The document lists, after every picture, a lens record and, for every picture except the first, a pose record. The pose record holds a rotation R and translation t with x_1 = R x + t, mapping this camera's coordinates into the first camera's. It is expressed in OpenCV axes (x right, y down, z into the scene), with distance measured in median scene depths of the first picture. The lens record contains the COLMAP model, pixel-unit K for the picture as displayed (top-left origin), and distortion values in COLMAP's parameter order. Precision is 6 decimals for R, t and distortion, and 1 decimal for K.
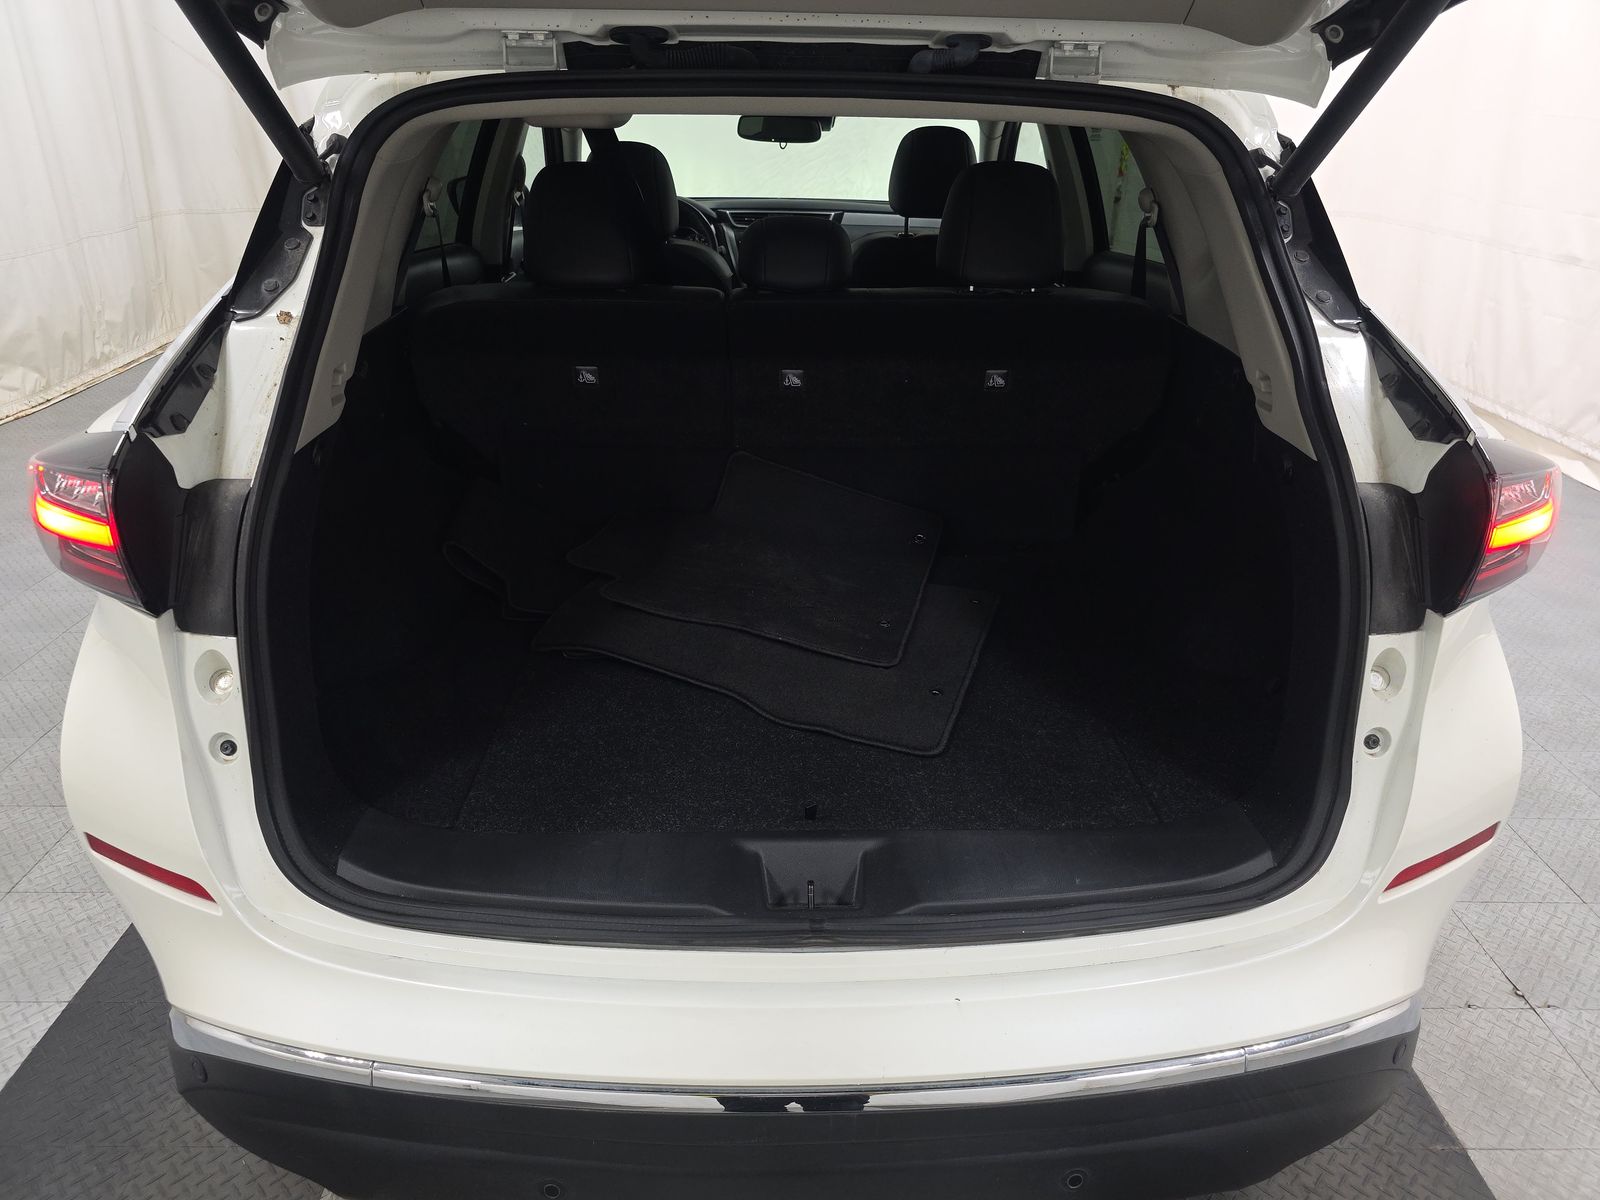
lens RADIAL K [[1070.2, 0, 800.2], [0, 1070.2, 609.5], [0, 0, 1]] dist [0.011363, -0.017930]
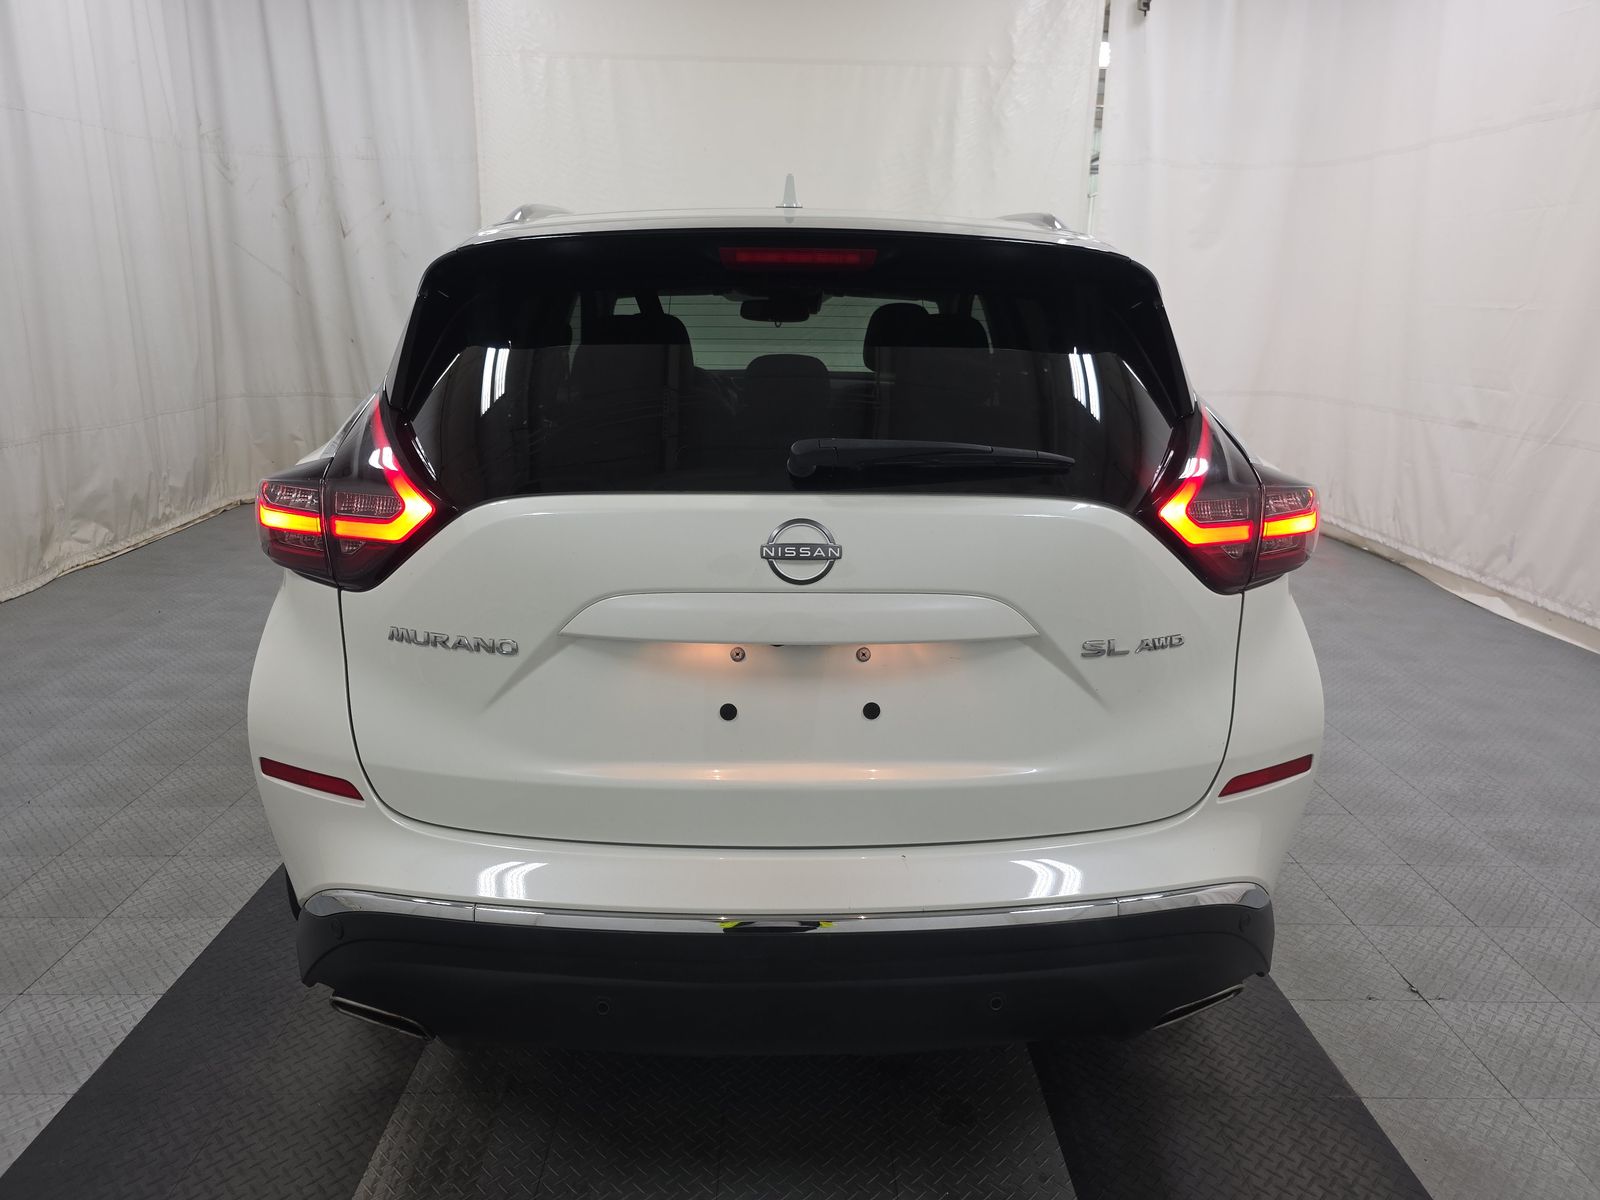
lens RADIAL K [[1070.2, 0, 799.6], [0, 1070.2, 597.1], [0, 0, 1]] dist [0.011363, -0.017930]
pose [[0.999989, -0.003798, 0.002796, 0.004355], [0.004249, 0.982812, -0.184558, 0.106124], [-0.002047, 0.184568, 0.982818, -0.149181]]
